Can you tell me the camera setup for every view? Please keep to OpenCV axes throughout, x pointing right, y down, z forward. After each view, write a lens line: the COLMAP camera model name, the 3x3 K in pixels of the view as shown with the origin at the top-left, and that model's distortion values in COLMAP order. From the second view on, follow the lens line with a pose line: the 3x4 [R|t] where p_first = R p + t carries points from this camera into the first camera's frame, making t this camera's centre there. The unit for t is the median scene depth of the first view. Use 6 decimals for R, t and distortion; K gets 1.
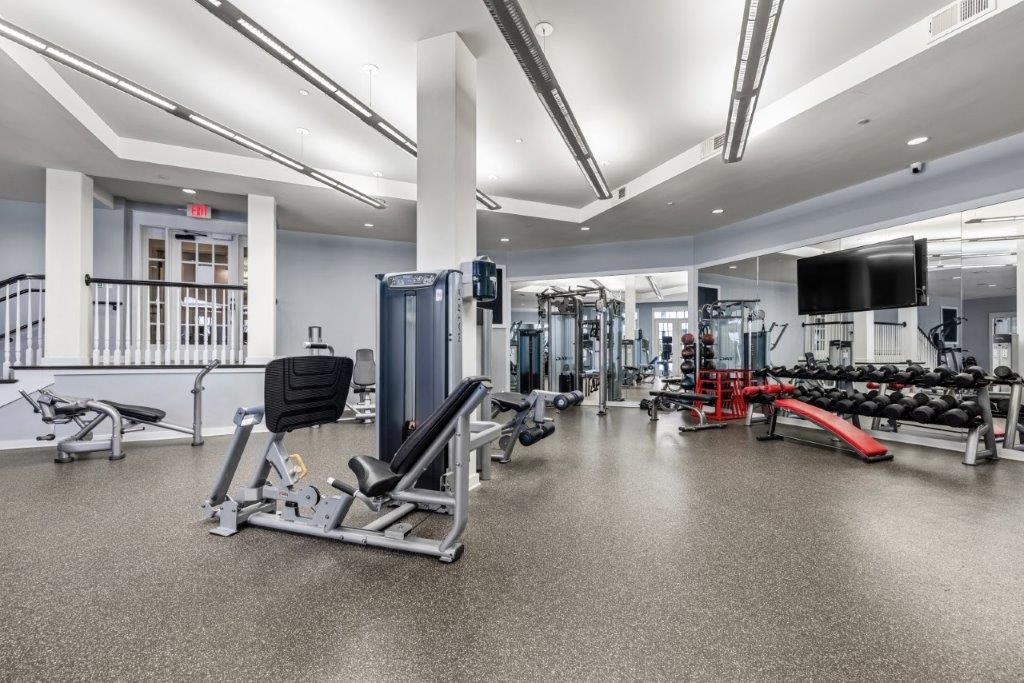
lens RADIAL K [[441.3, 0, 520.1], [0, 441.3, 346.2], [0, 0, 1]] dist [0.000800, -0.000063]
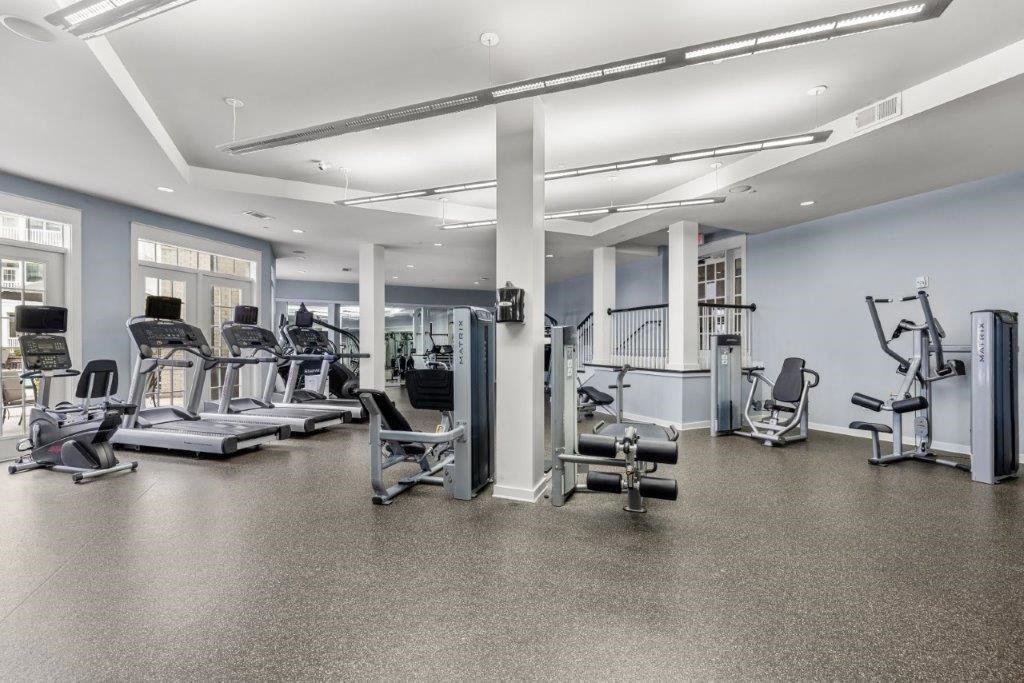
lens RADIAL K [[441.3, 0, 520.1], [0, 441.3, 346.2], [0, 0, 1]] dist [0.000800, -0.000063]
pose [[0.021999, 0.002627, -0.999755, 0.501677], [0.013877, 0.999899, 0.002933, -0.027160], [0.999662, -0.013938, 0.021960, 0.515885]]
